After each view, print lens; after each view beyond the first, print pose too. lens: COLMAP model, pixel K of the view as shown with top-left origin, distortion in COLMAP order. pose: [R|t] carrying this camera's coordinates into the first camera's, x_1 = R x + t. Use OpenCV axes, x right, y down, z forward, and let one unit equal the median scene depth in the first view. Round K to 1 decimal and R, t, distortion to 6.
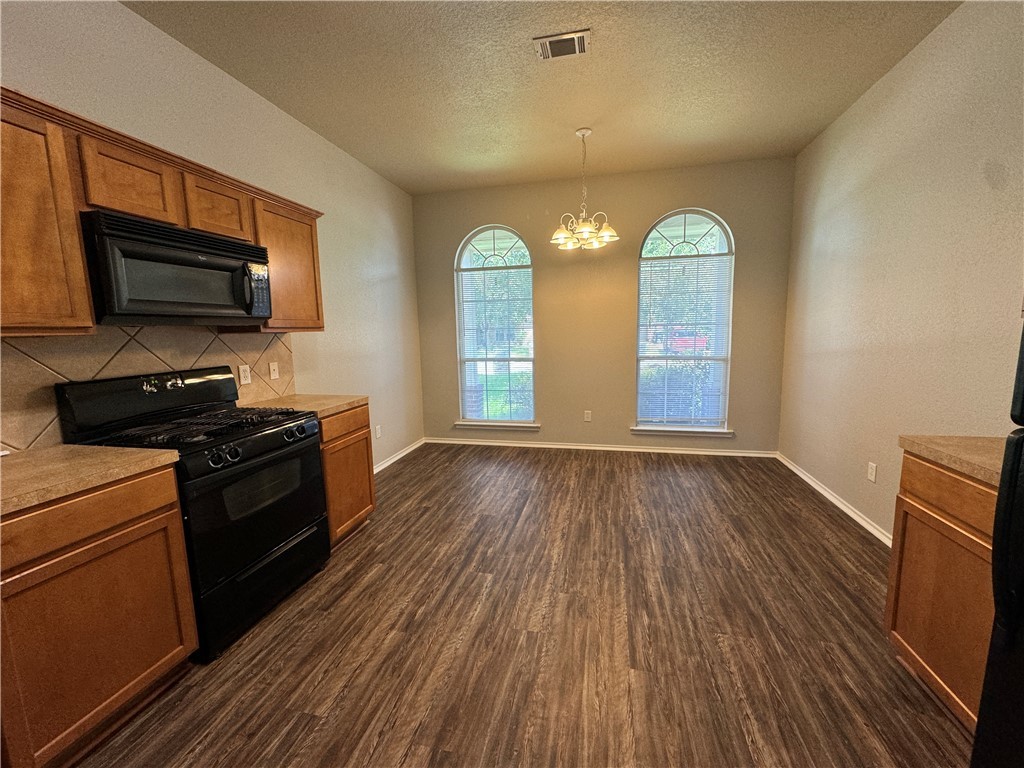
lens RADIAL K [[407.9, 0, 512.0], [0, 407.9, 384.0], [0, 0, 1]] dist [-0.002794, -0.000315]
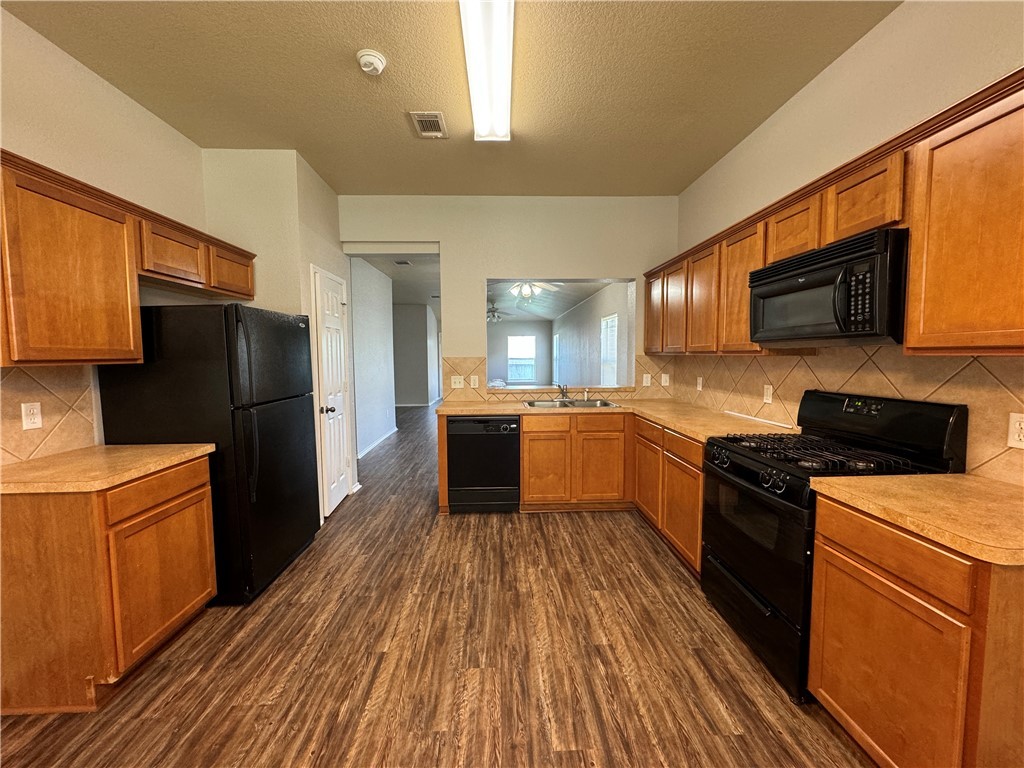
lens RADIAL K [[407.9, 0, 512.0], [0, 407.9, 384.0], [0, 0, 1]] dist [-0.002794, -0.000315]
pose [[-0.963616, 0.048051, -0.262934, 0.159861], [-0.006277, 0.979369, 0.201984, -0.221341], [0.267215, 0.196286, -0.943434, 1.539983]]
